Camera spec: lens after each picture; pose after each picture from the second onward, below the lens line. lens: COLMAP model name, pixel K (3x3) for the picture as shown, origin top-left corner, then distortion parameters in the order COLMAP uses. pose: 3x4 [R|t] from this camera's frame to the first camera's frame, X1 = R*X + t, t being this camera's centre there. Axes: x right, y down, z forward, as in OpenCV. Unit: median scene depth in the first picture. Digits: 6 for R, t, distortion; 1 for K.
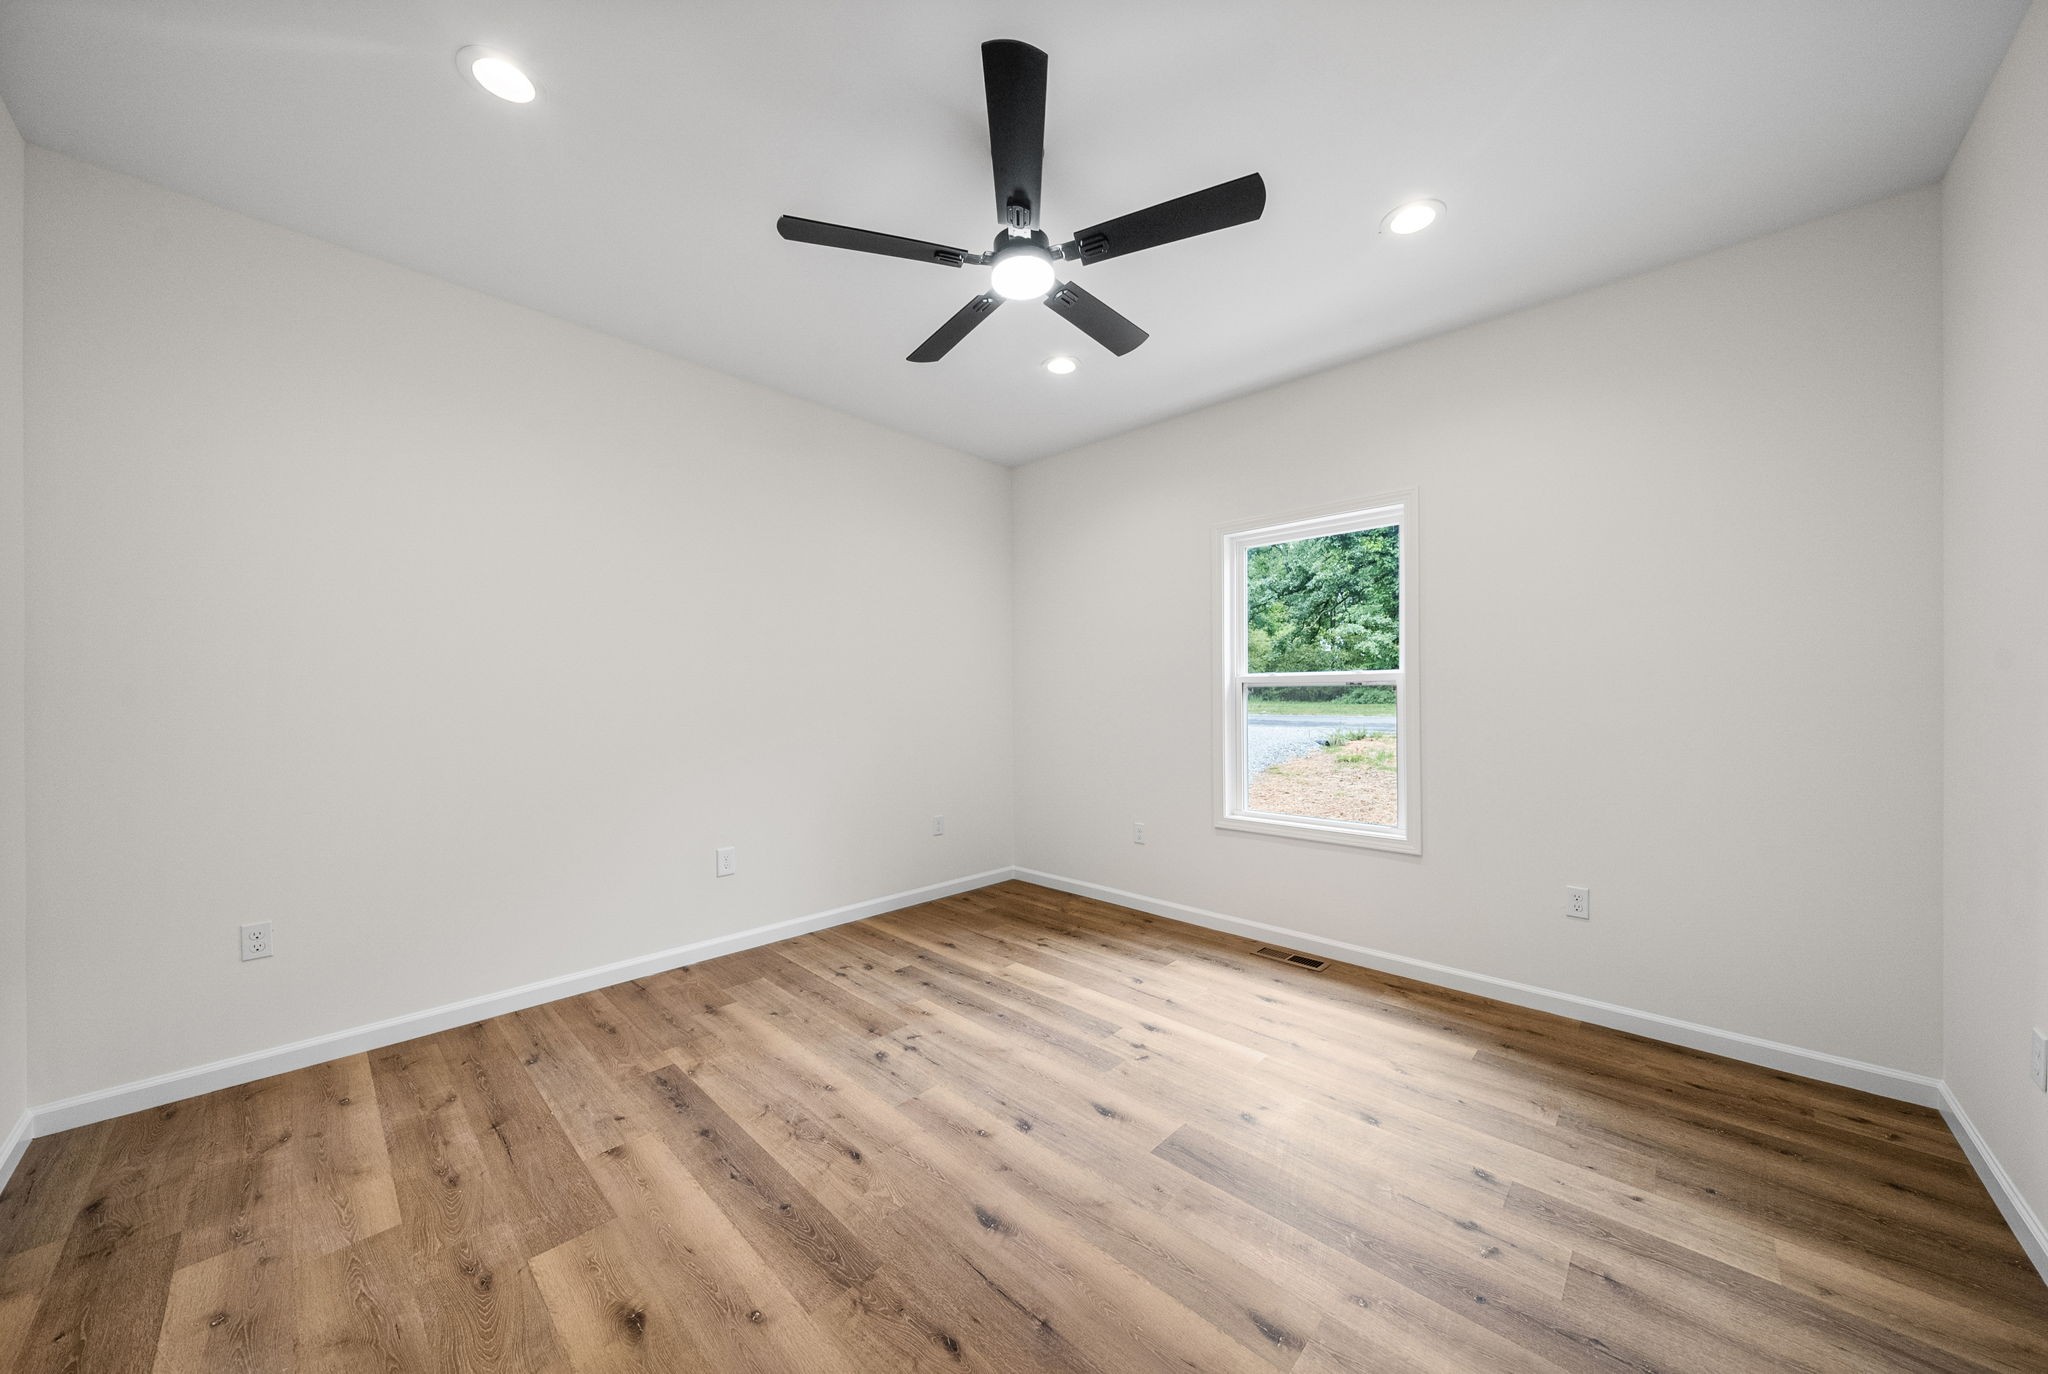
lens RADIAL K [[695.1, 0, 1024.0], [0, 695.1, 687.0], [0, 0, 1]] dist [-0.000857, -0.000091]
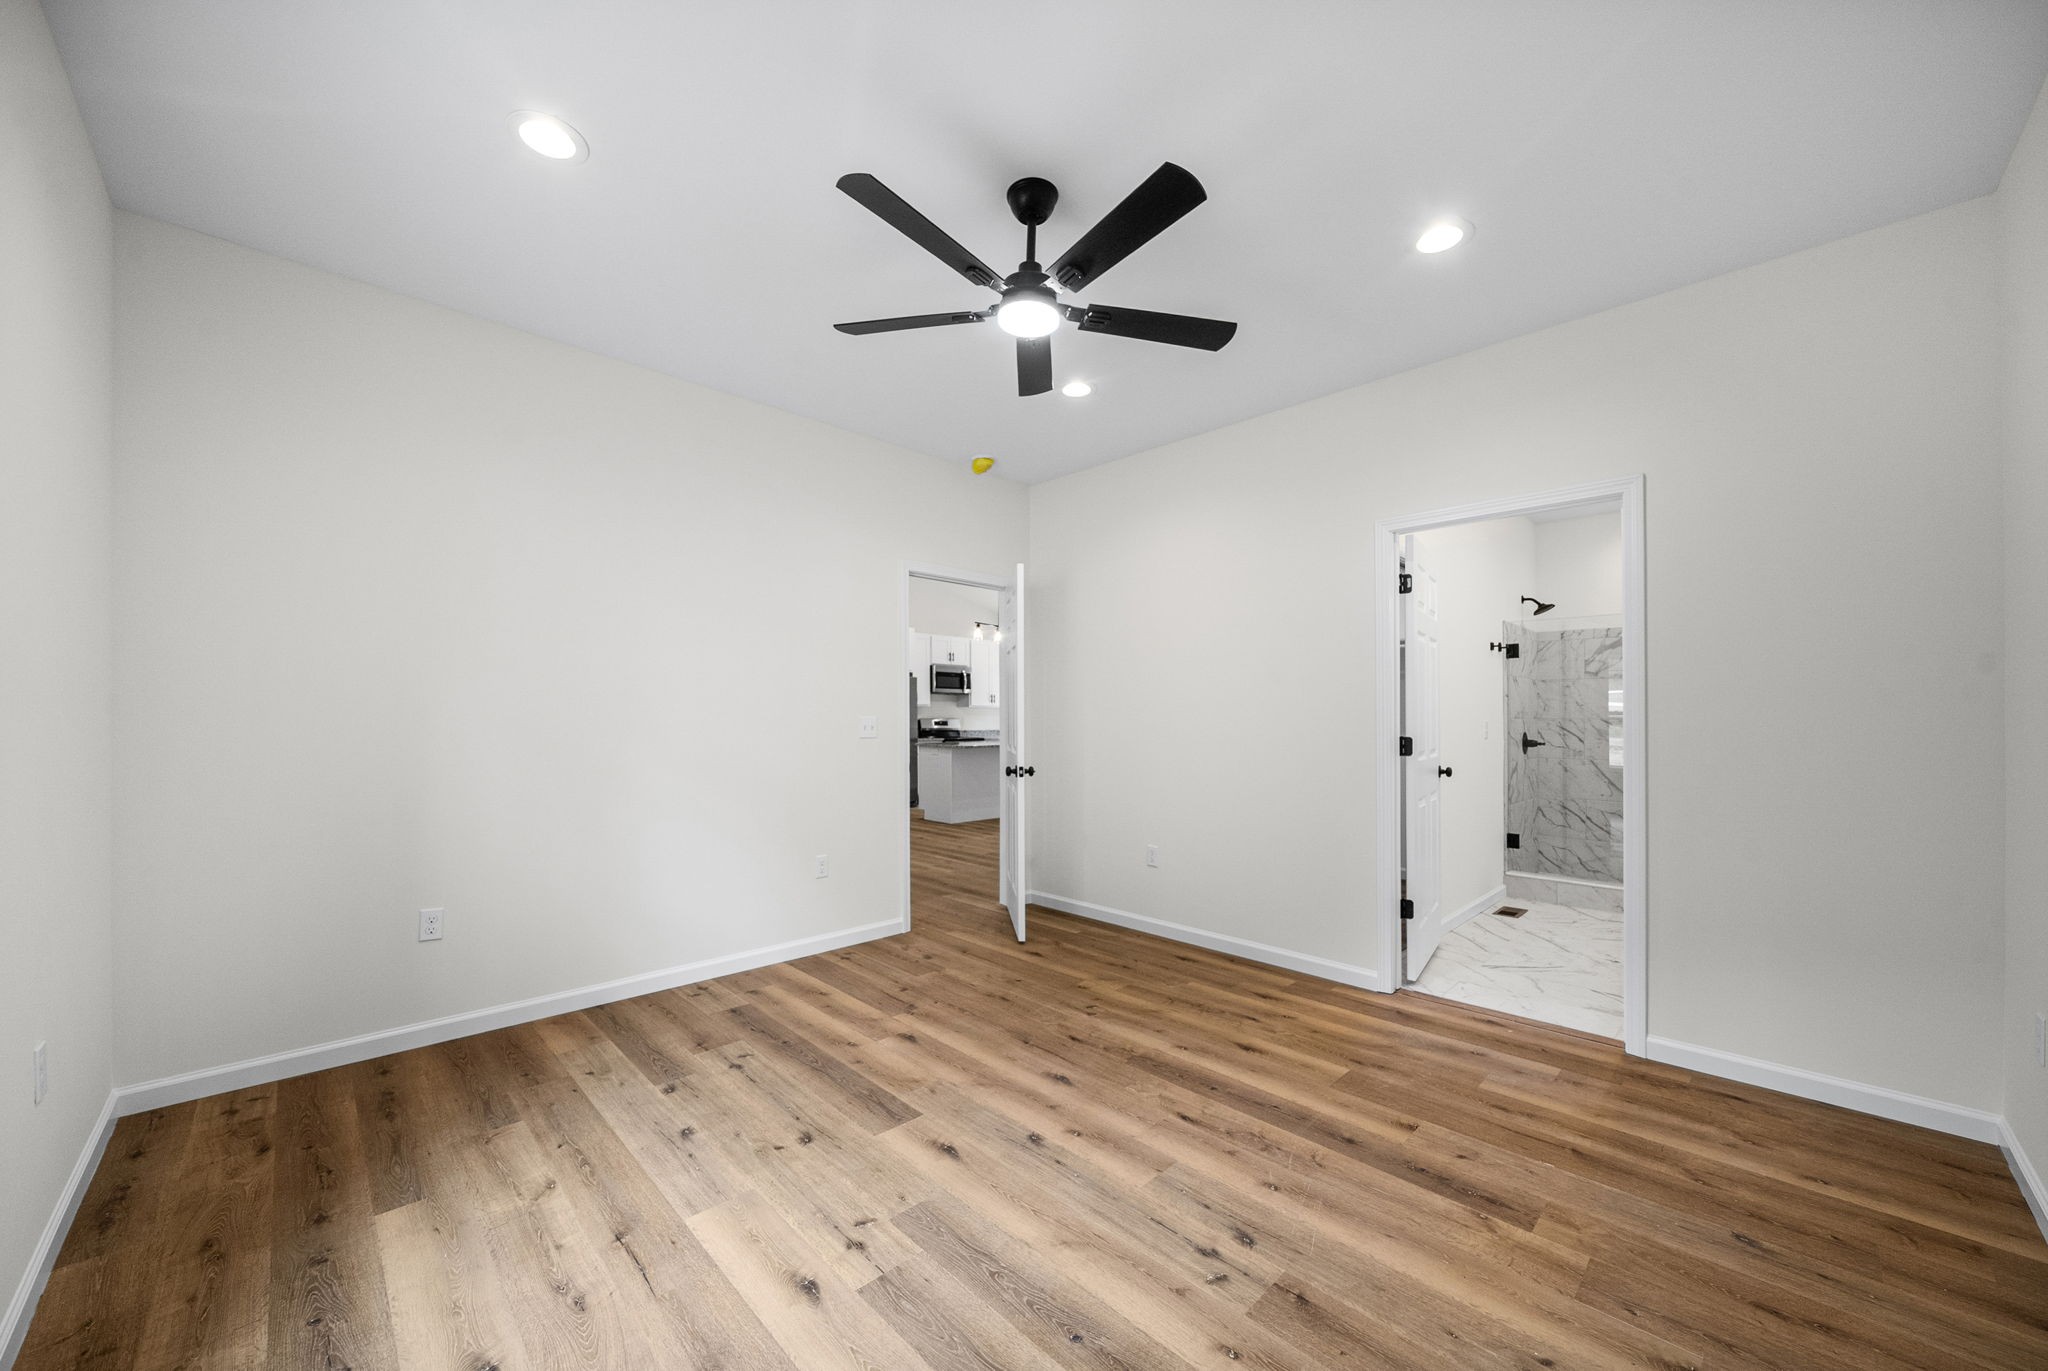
lens RADIAL K [[750.0, 0, 1021.1], [0, 750.0, 715.4], [0, 0, 1]] dist [-0.000968, -0.000120]
pose [[-0.999478, -0.006754, 0.031581, -0.008938], [-0.007249, 0.999852, -0.015588, 0.037766], [-0.031471, -0.015809, -0.999380, 2.010668]]
